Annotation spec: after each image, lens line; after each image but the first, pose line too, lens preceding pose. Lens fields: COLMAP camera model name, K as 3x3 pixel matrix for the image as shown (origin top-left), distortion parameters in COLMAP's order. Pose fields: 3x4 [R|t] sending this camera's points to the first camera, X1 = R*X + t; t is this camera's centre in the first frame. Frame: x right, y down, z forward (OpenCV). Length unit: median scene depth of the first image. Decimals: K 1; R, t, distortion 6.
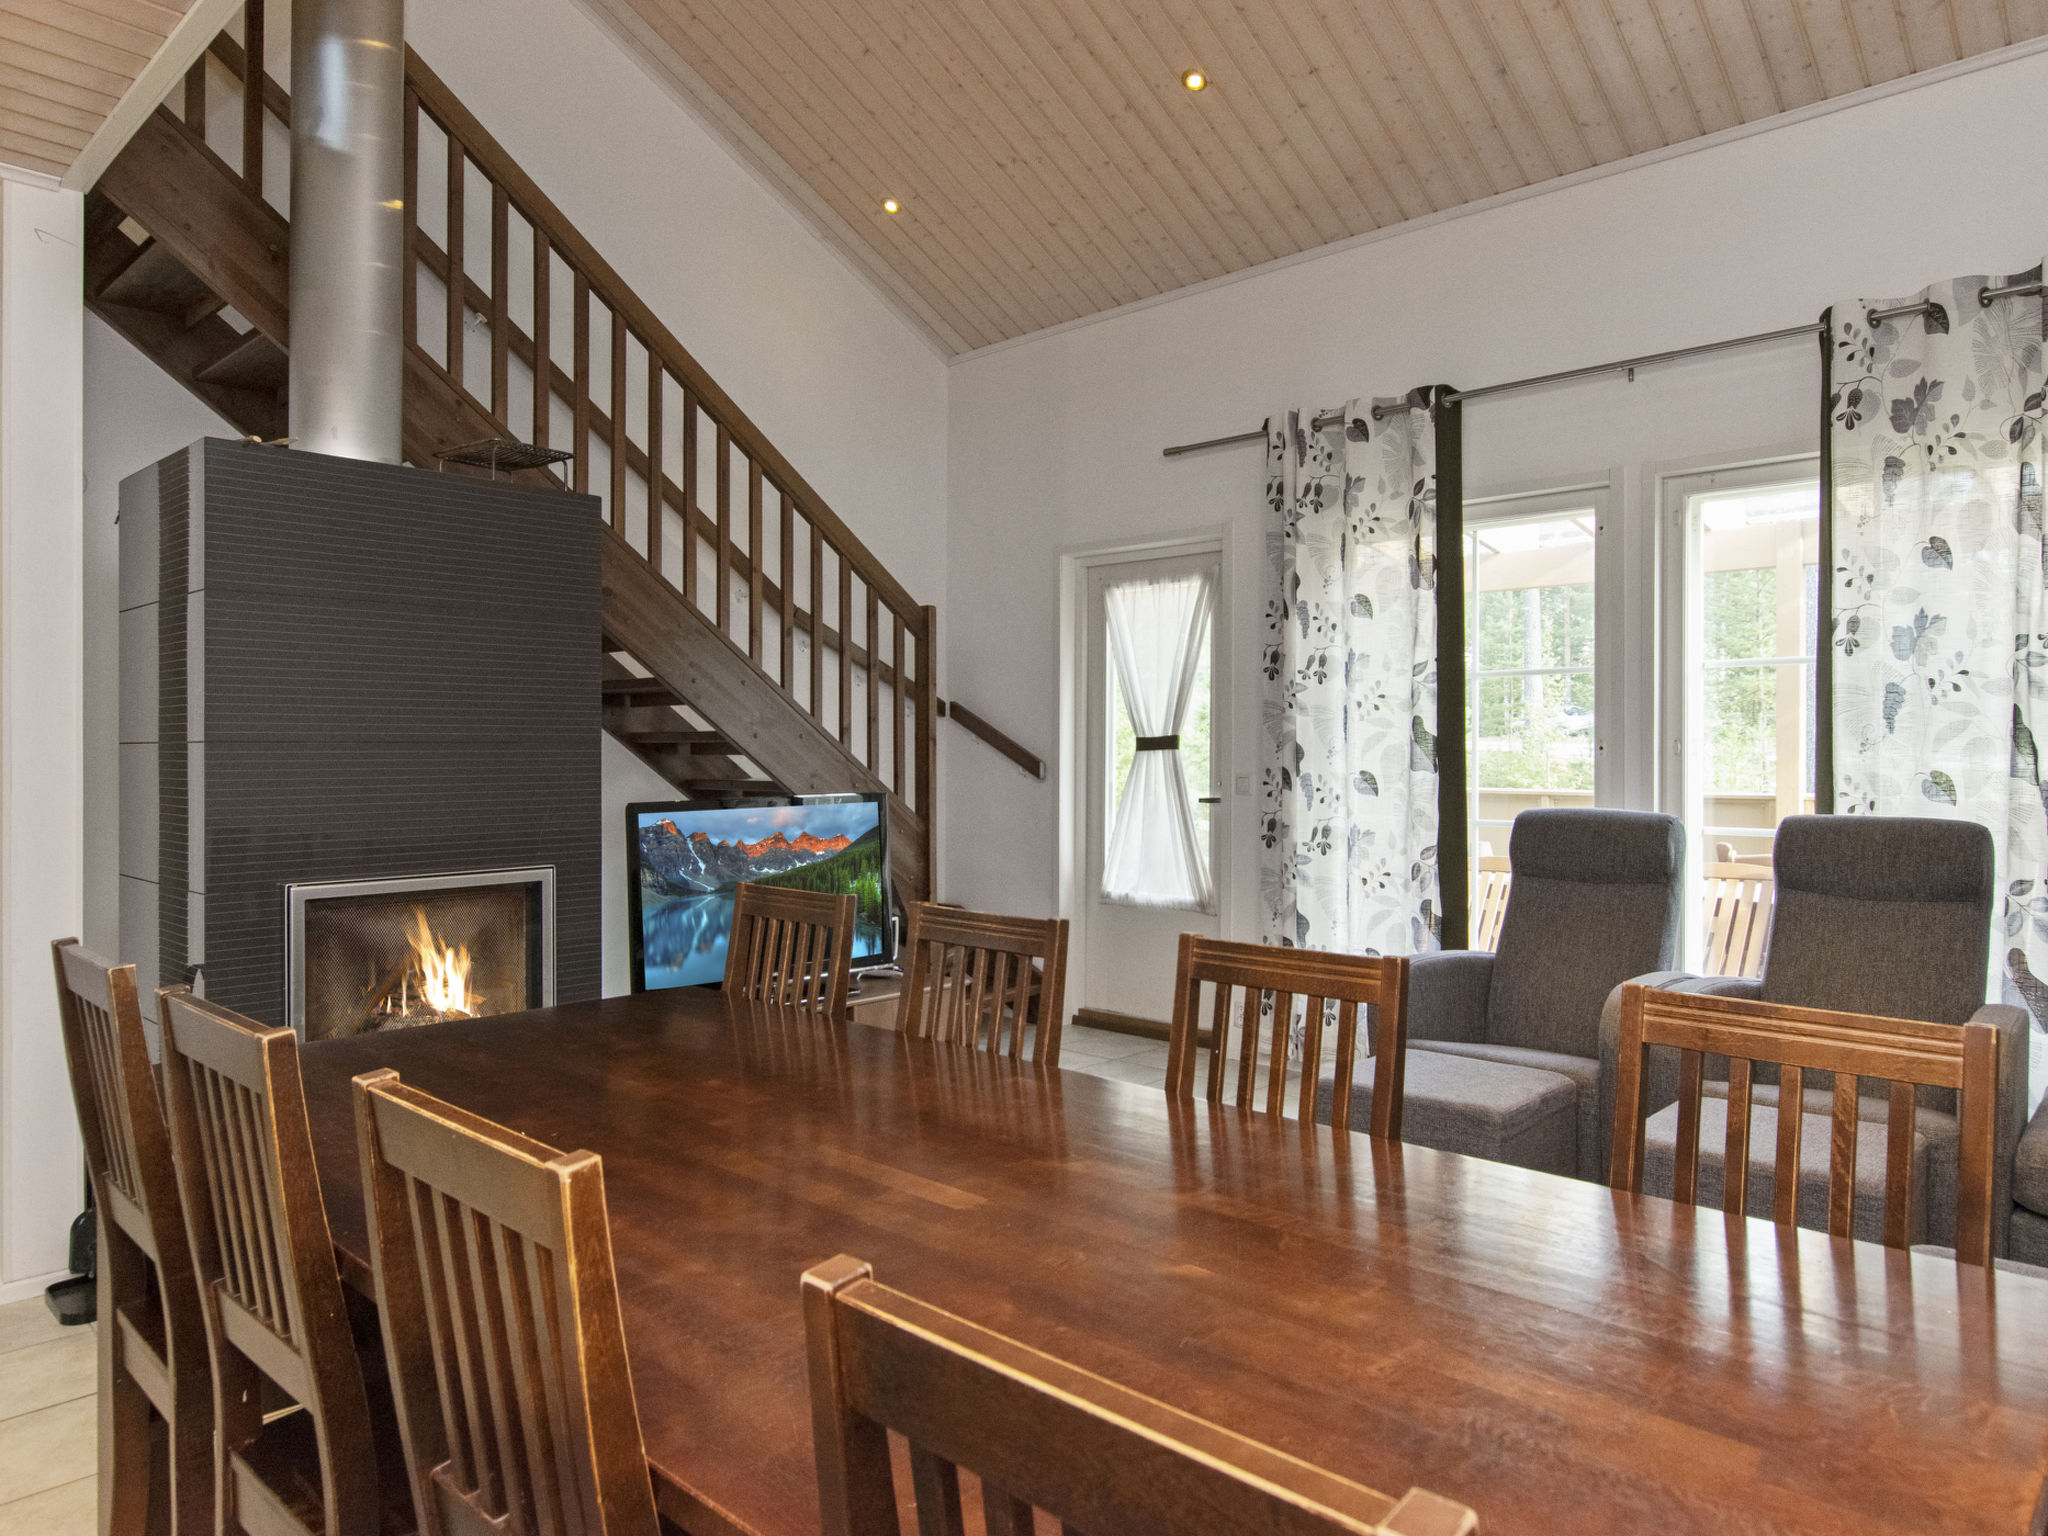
lens RADIAL K [[1316.0, 0, 1031.8], [0, 1316.0, 759.7], [0, 0, 1]] dist [0.000283, -0.003896]
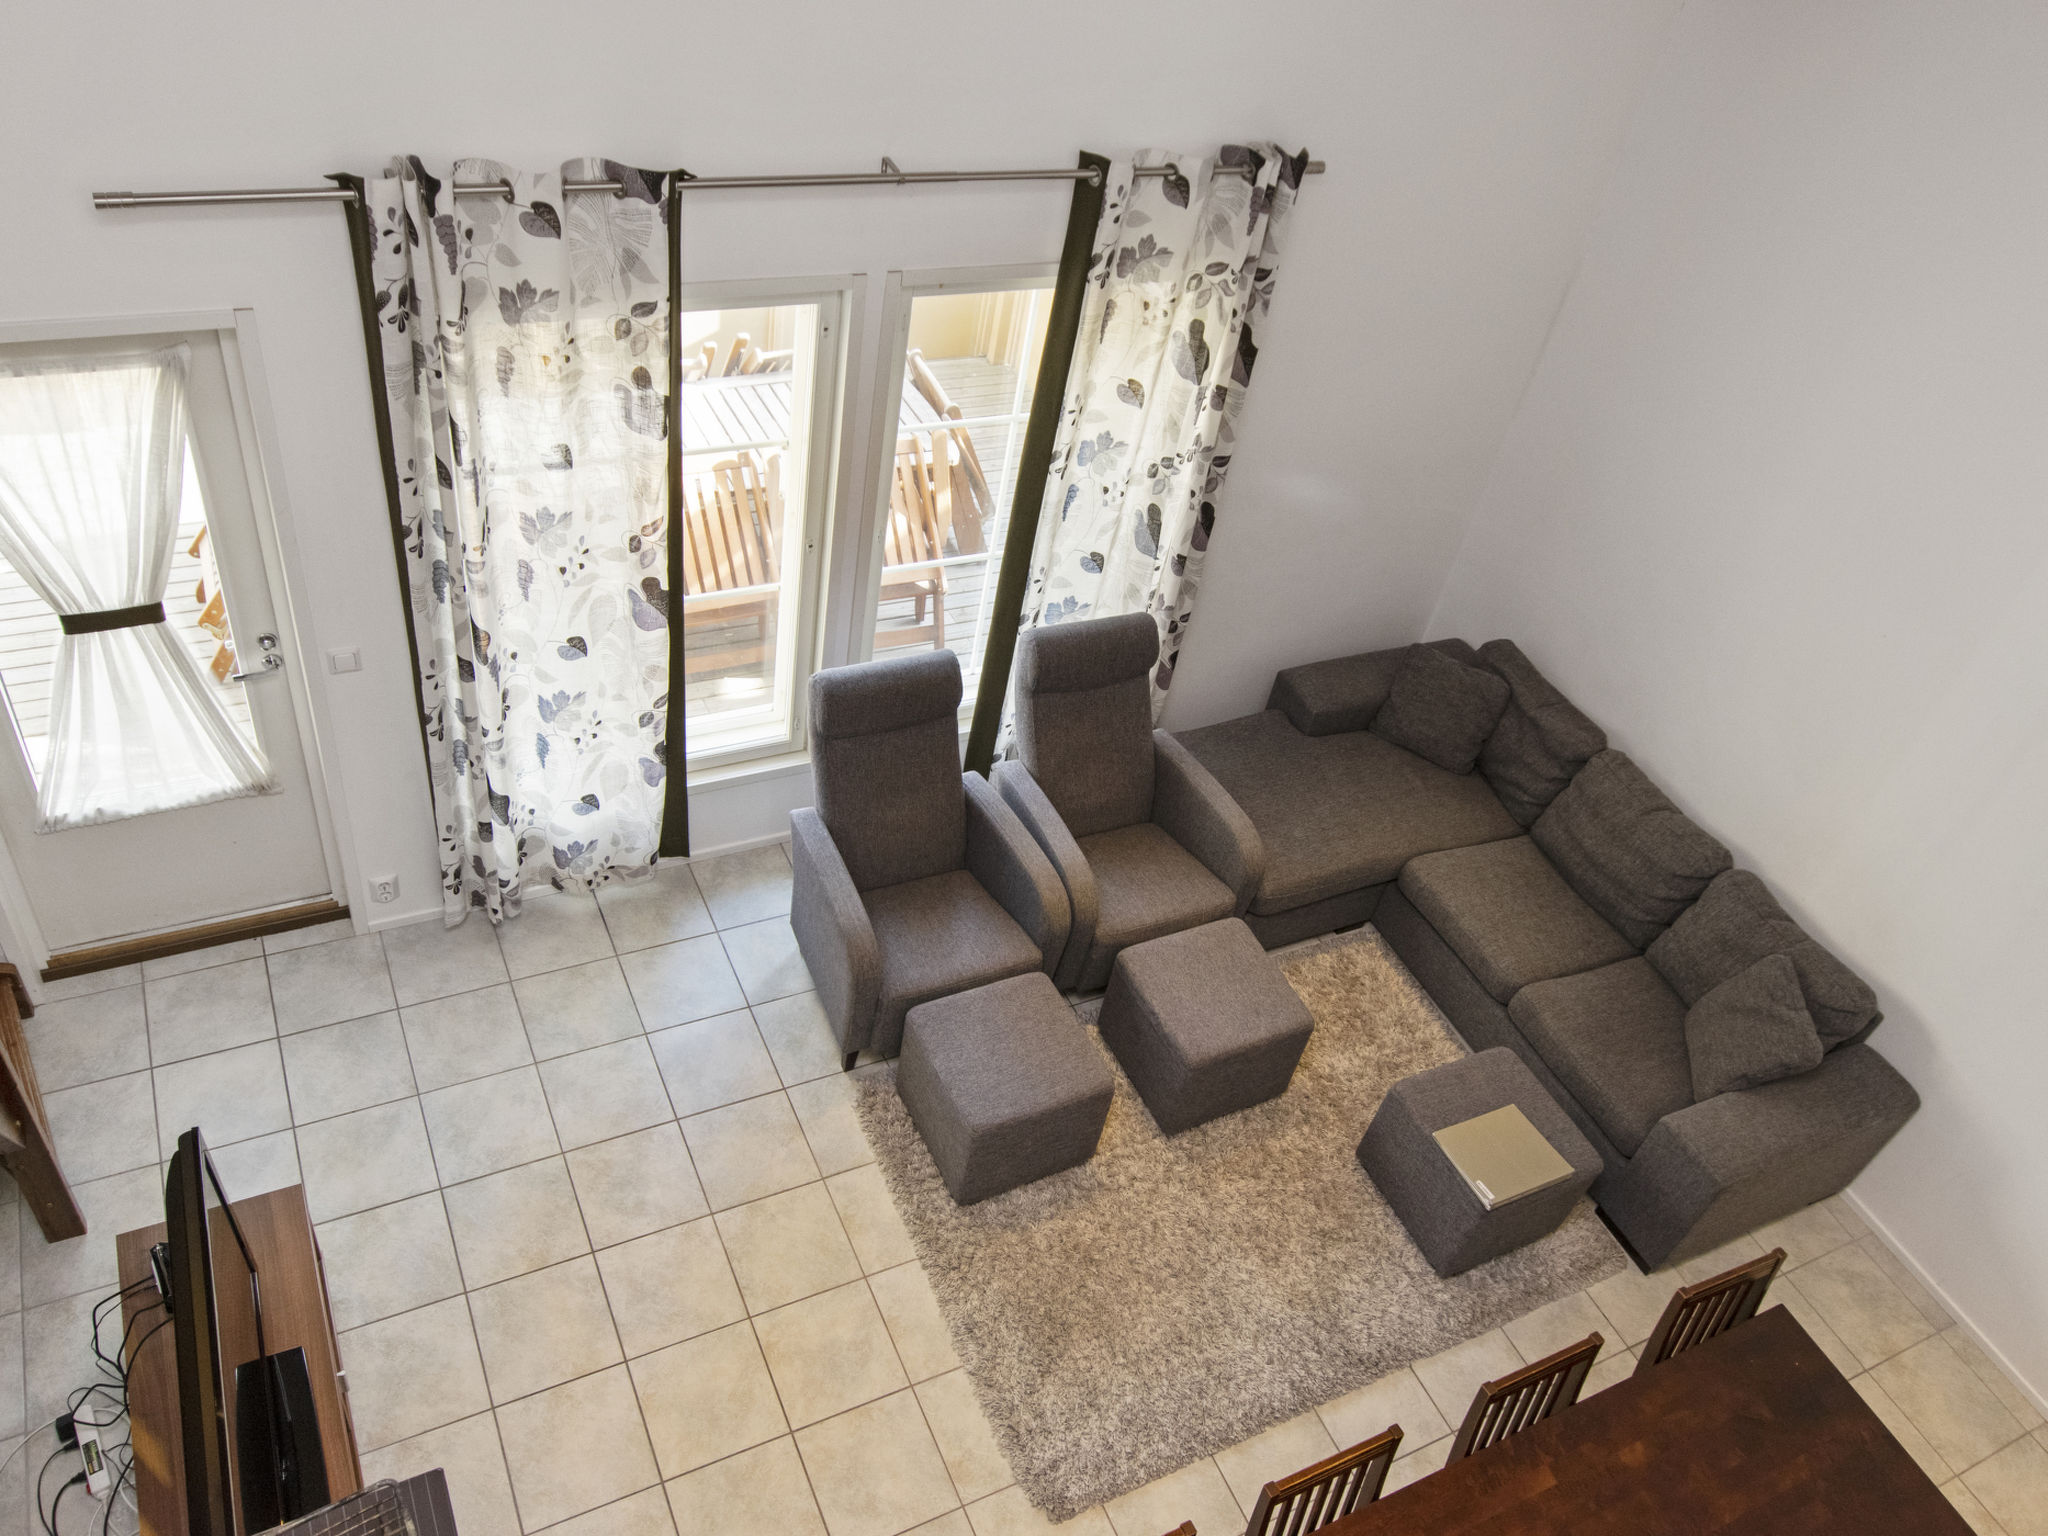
lens RADIAL K [[1537.8, 0, 1024.0], [0, 1537.8, 768.0], [0, 0, 1]] dist [-0.005875, -0.000867]
pose [[0.356656, -0.581337, 0.731330, -0.420969], [-0.151584, 0.736428, 0.659315, -0.661438], [-0.921856, -0.346006, 0.174530, 0.637112]]
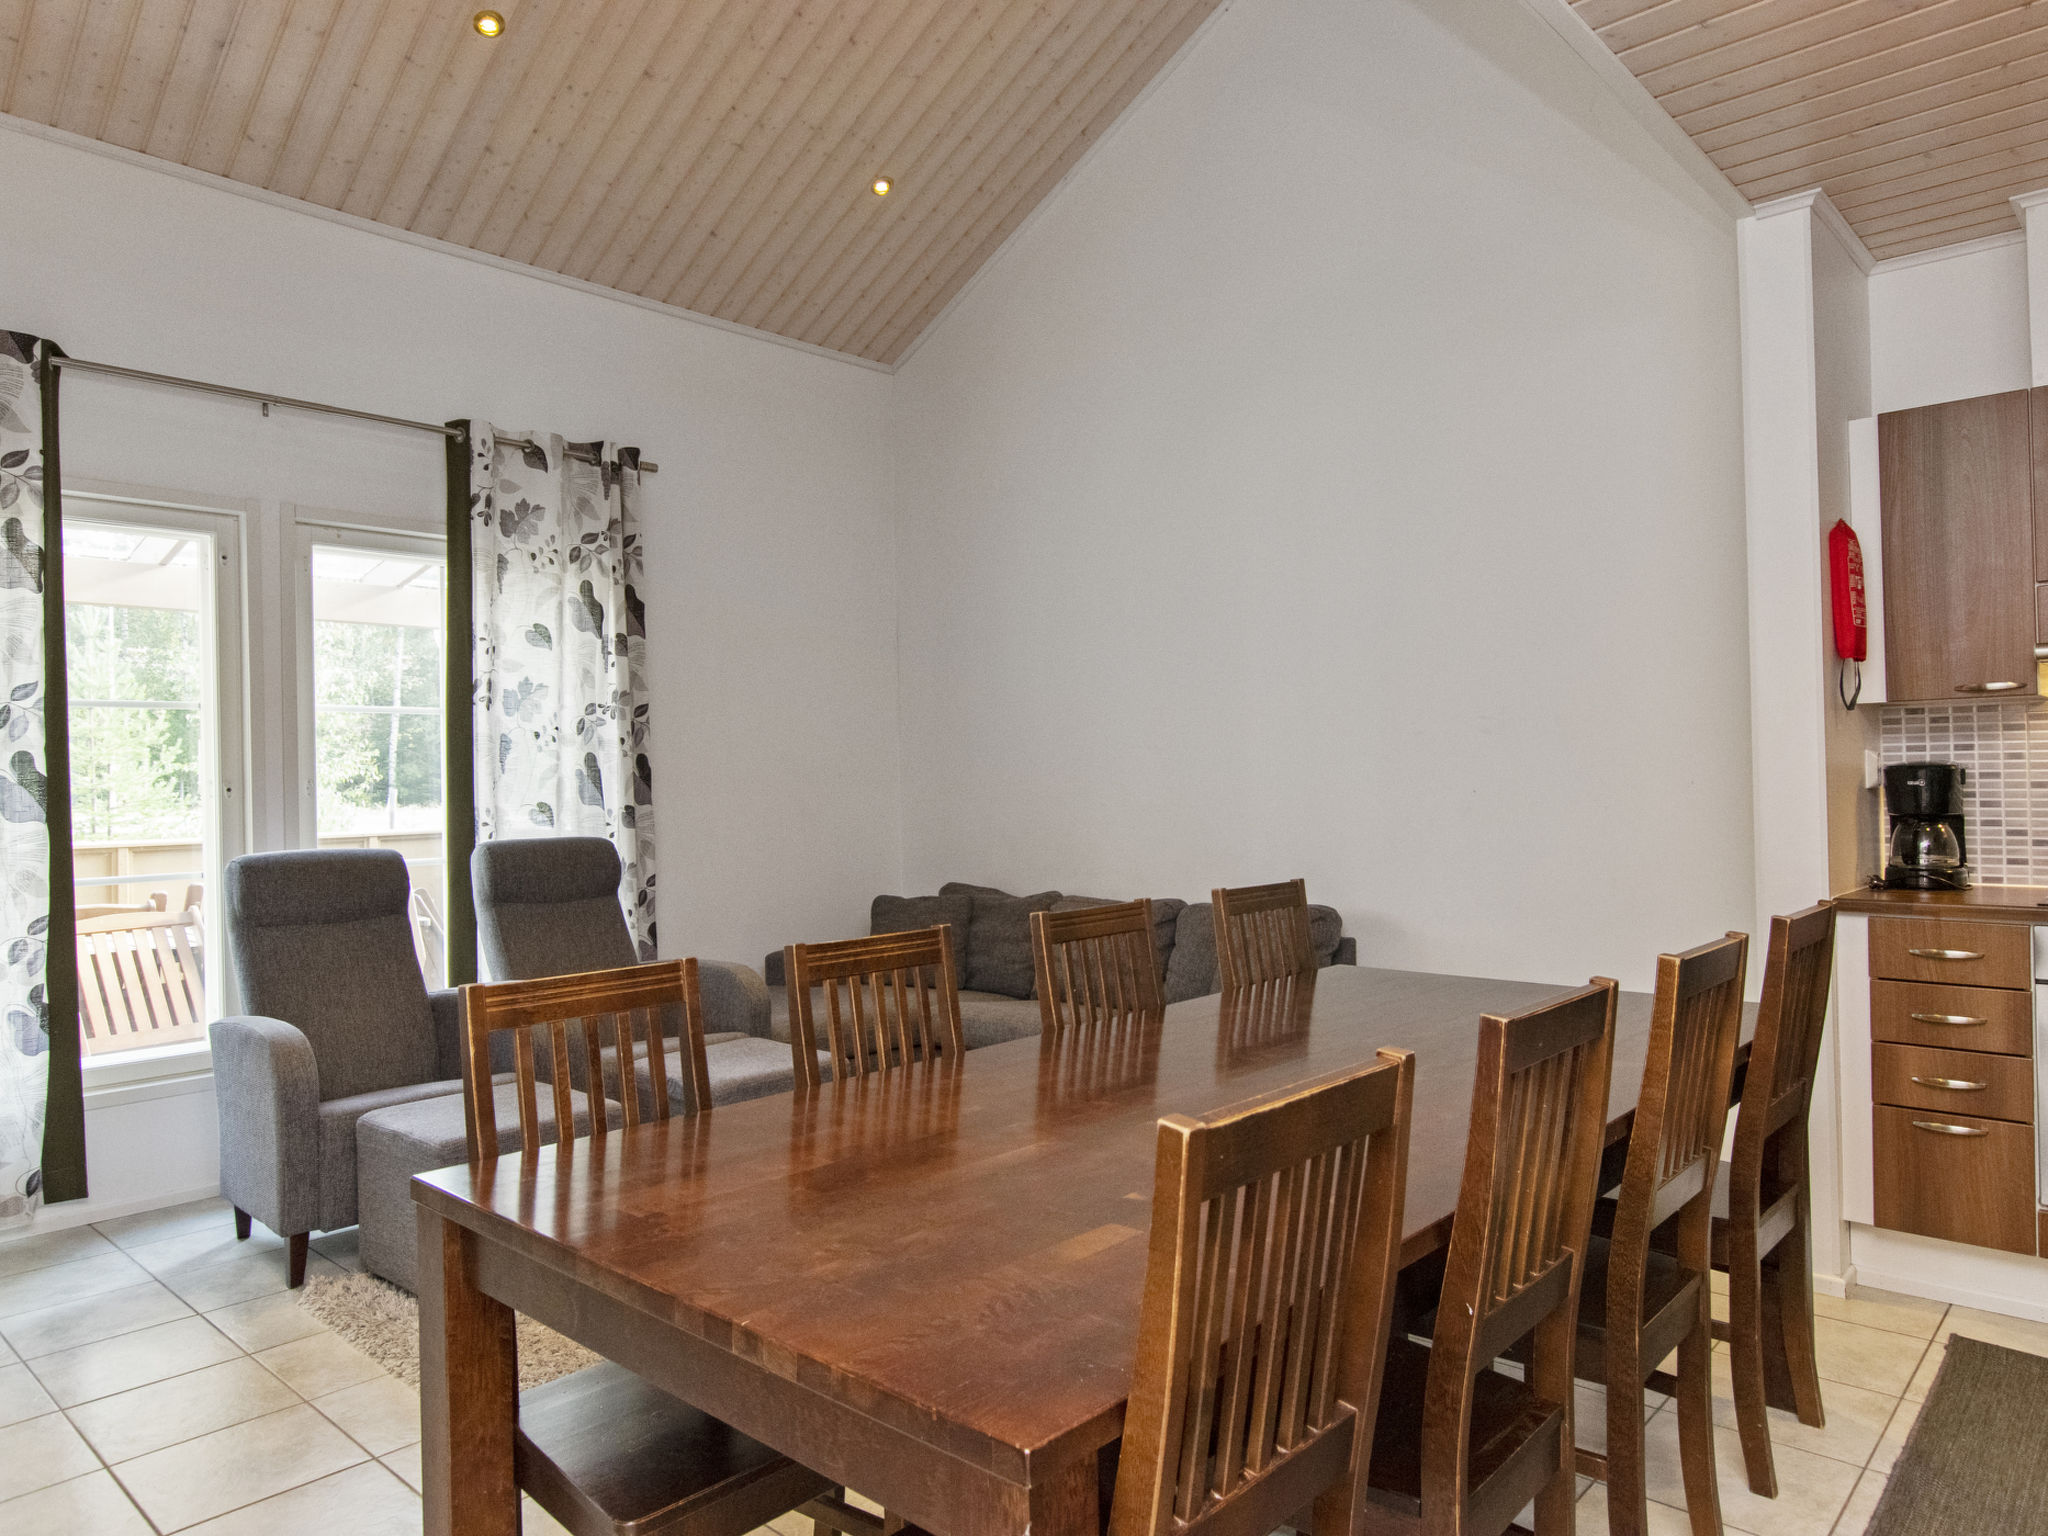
lens RADIAL K [[1316.0, 0, 1031.8], [0, 1316.0, 759.7], [0, 0, 1]] dist [0.000283, -0.003896]
pose [[-0.011198, 0.015174, 0.999822, -0.536260], [0.026204, 0.999546, -0.014876, -0.001443], [-0.999594, 0.026033, -0.011591, 0.451452]]
